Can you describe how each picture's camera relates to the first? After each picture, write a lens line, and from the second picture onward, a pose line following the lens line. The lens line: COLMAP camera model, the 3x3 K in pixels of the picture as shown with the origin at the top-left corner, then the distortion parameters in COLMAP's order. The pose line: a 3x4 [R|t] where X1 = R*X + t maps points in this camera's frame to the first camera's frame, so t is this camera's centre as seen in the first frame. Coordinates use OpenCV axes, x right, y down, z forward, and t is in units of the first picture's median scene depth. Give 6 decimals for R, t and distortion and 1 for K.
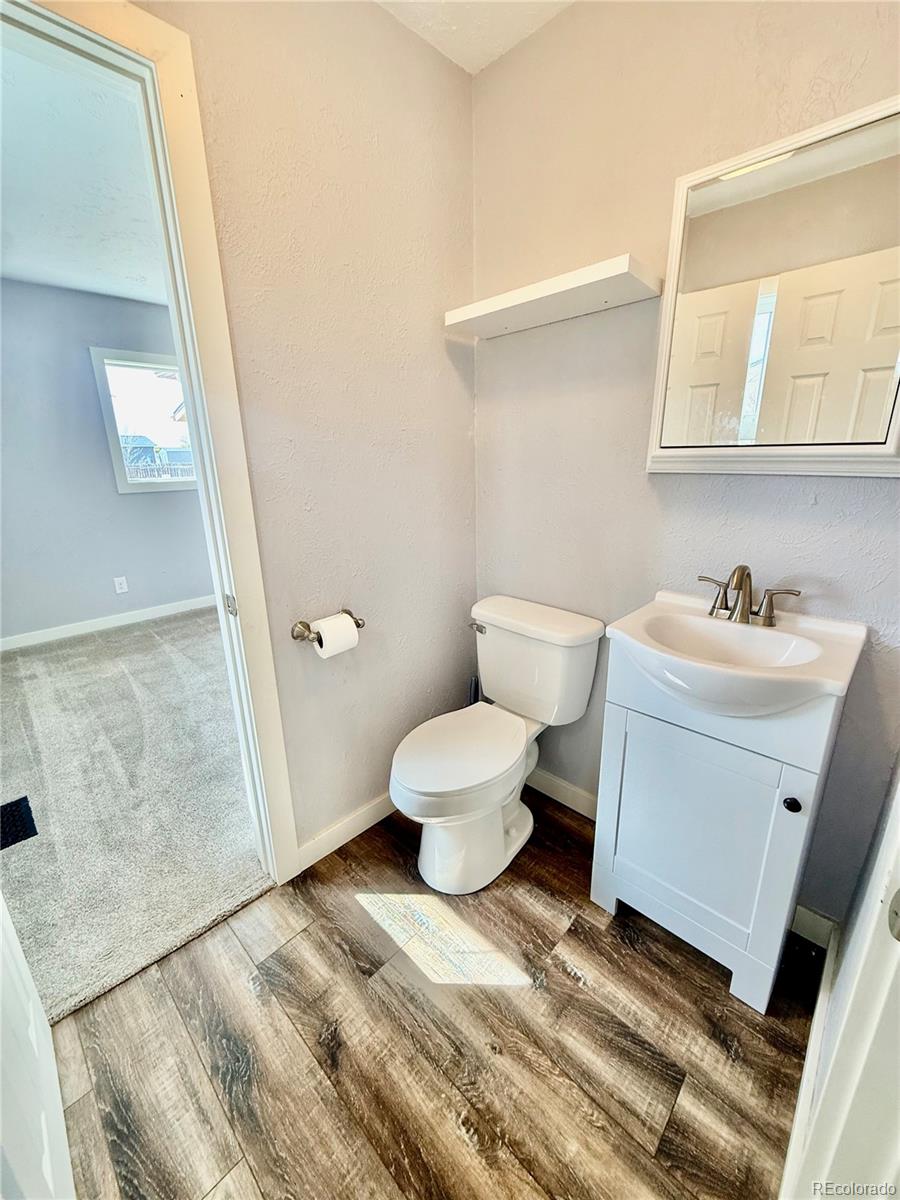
lens RADIAL K [[479.2, 0, 456.0], [0, 479.2, 597.3], [0, 0, 1]] dist [0.003587, 0.000062]
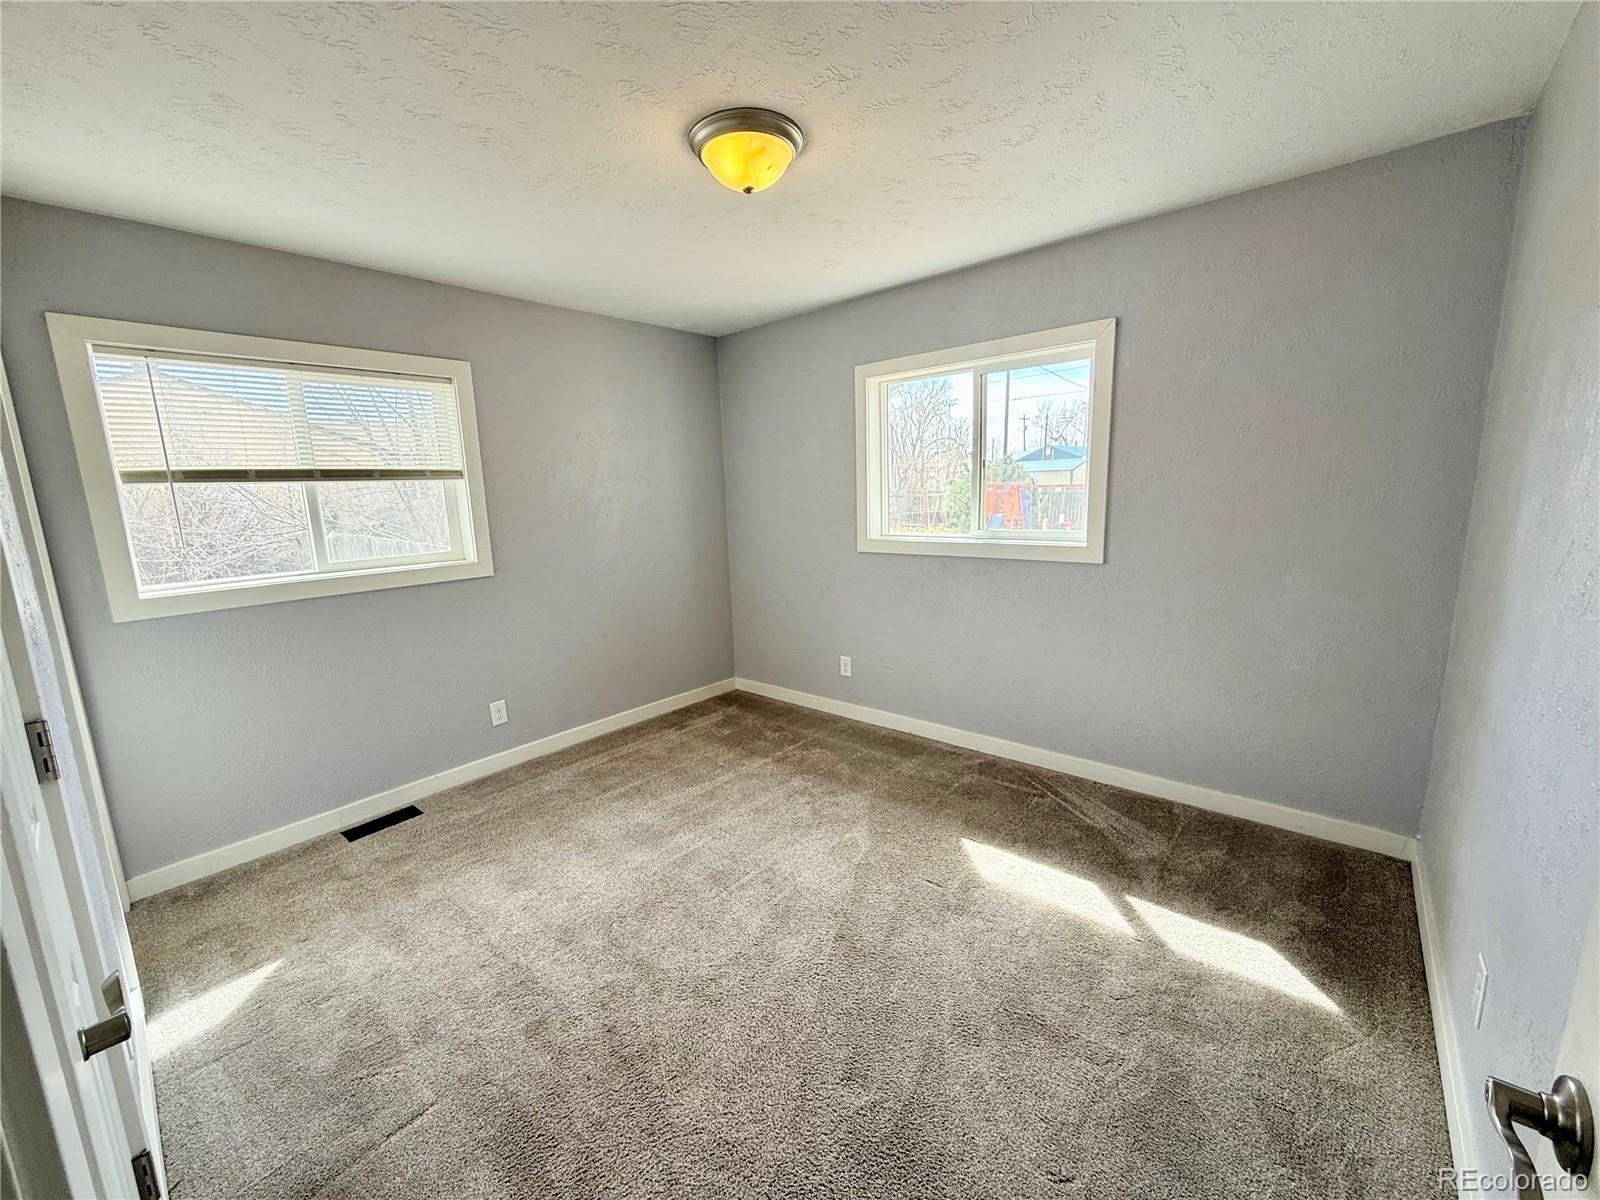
lens RADIAL K [[638.9, 0, 801.6], [0, 638.9, 599.1], [0, 0, 1]] dist [0.003587, 0.000062]
pose [[0.057051, 0.181144, -0.981800, 0.321149], [-0.254588, 0.953530, 0.161135, -0.321177], [0.965365, 0.240762, 0.100517, 0.954744]]
